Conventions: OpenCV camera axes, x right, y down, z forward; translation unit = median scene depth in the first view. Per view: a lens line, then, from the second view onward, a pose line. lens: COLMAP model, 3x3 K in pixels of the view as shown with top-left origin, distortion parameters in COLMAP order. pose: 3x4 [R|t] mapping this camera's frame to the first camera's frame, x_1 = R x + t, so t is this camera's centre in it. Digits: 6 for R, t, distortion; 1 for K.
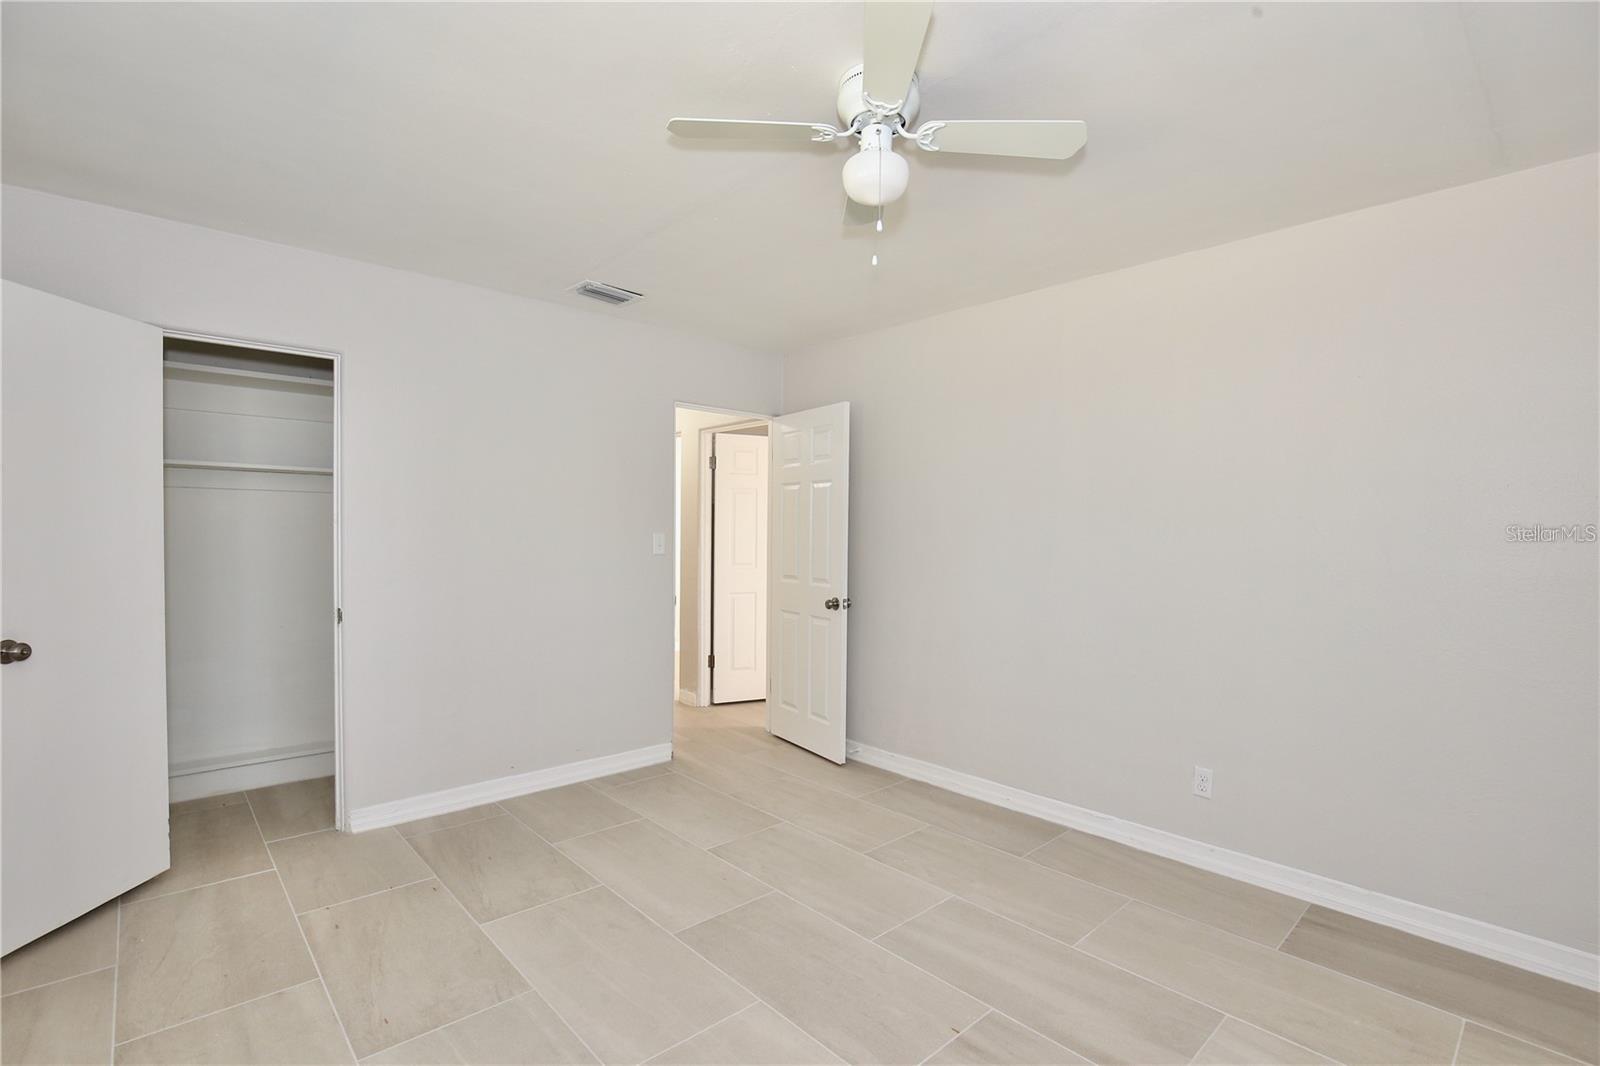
lens RADIAL K [[740.3, 0, 801.2], [0, 740.3, 540.3], [0, 0, 1]] dist [-0.042107, 0.014488]
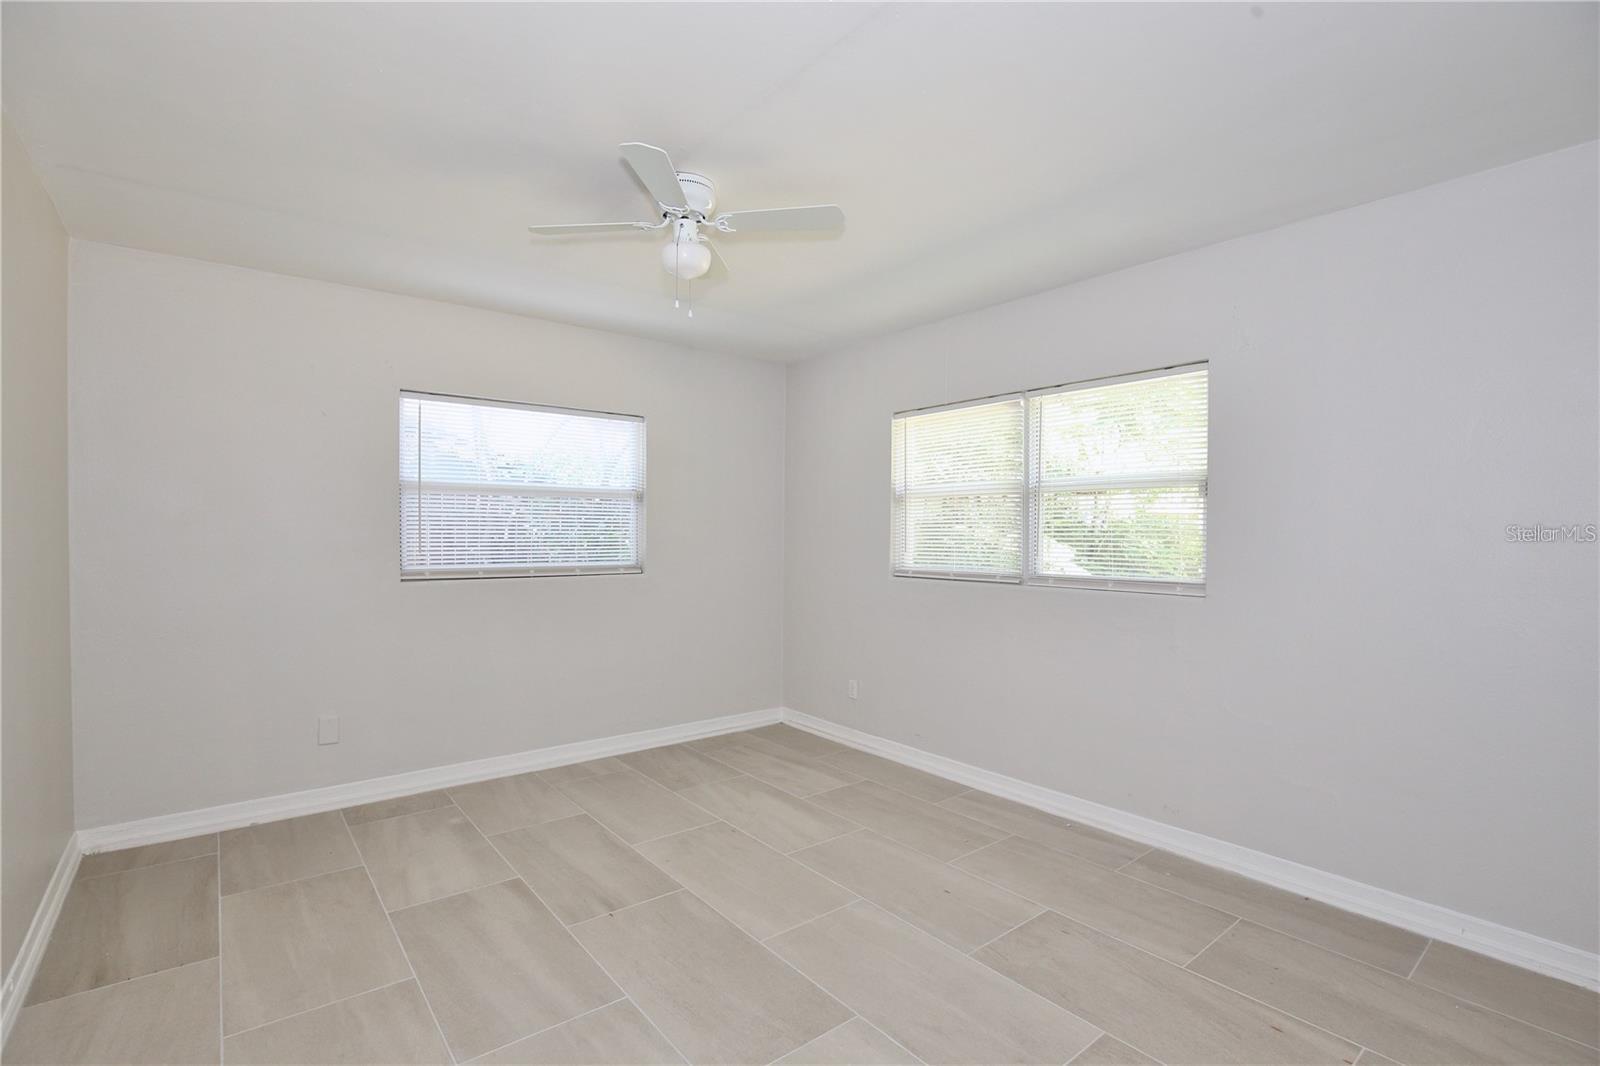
lens RADIAL K [[740.3, 0, 801.2], [0, 740.3, 540.3], [0, 0, 1]] dist [-0.042107, 0.014488]
pose [[-0.997896, -0.015652, 0.062924, -0.164957], [-0.013901, 0.999507, 0.028167, -0.024121], [-0.063334, 0.027233, -0.997621, 1.911419]]
